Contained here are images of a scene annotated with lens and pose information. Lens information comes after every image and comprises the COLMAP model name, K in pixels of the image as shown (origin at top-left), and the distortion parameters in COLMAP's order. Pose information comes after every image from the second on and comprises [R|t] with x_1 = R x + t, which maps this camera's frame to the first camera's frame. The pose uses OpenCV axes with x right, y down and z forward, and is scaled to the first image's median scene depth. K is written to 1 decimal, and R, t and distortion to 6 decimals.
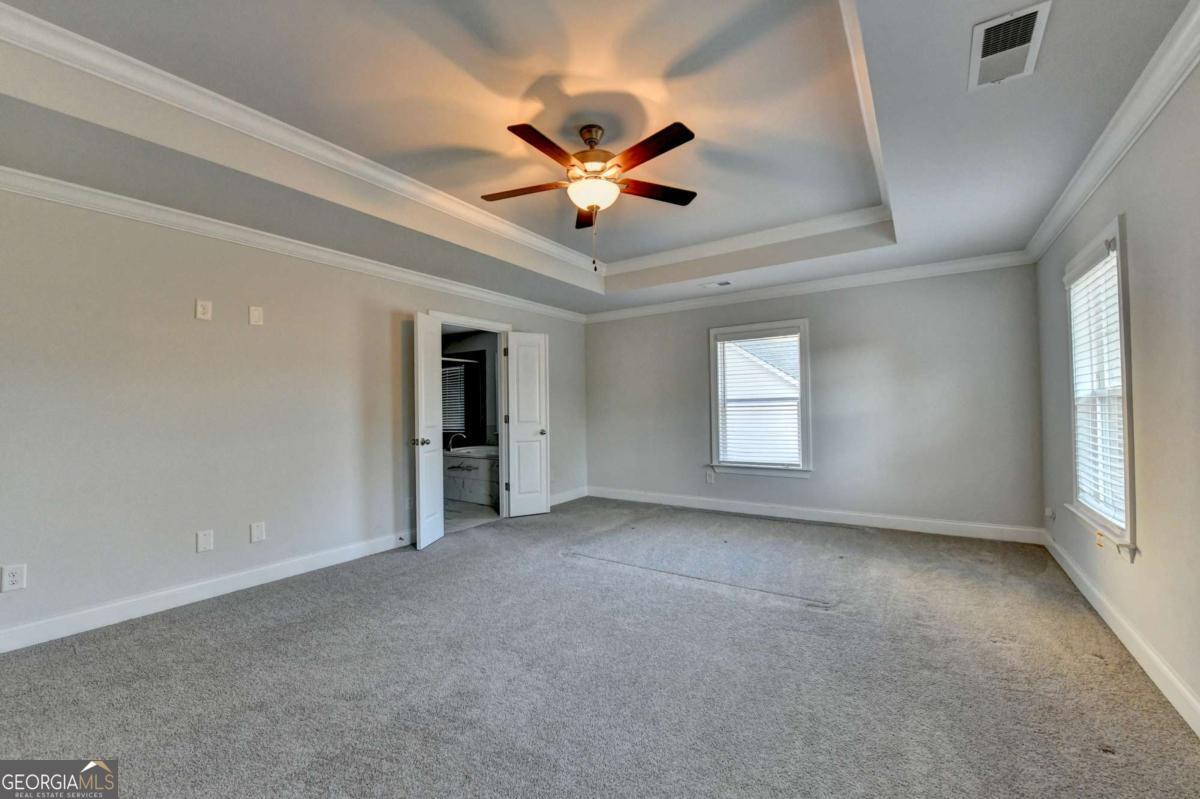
lens RADIAL K [[494.3, 0, 588.7], [0, 494.3, 403.6], [0, 0, 1]] dist [-0.015907, -0.001714]
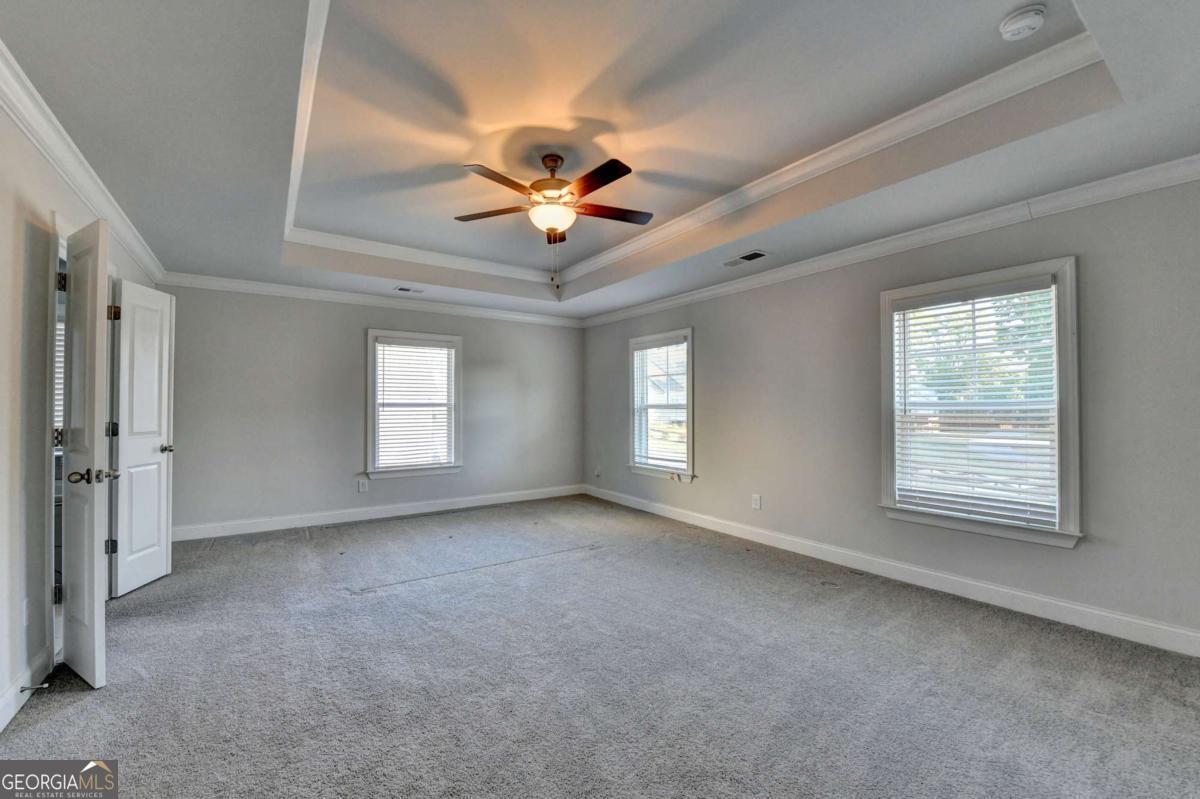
lens RADIAL K [[494.3, 0, 592.1], [0, 494.3, 401.2], [0, 0, 1]] dist [-0.015907, -0.001714]
pose [[0.341376, 0.027750, 0.939517, -0.547250], [-0.011958, 0.999611, -0.025179, 0.007548], [-0.939851, -0.002639, 0.341575, 0.299172]]
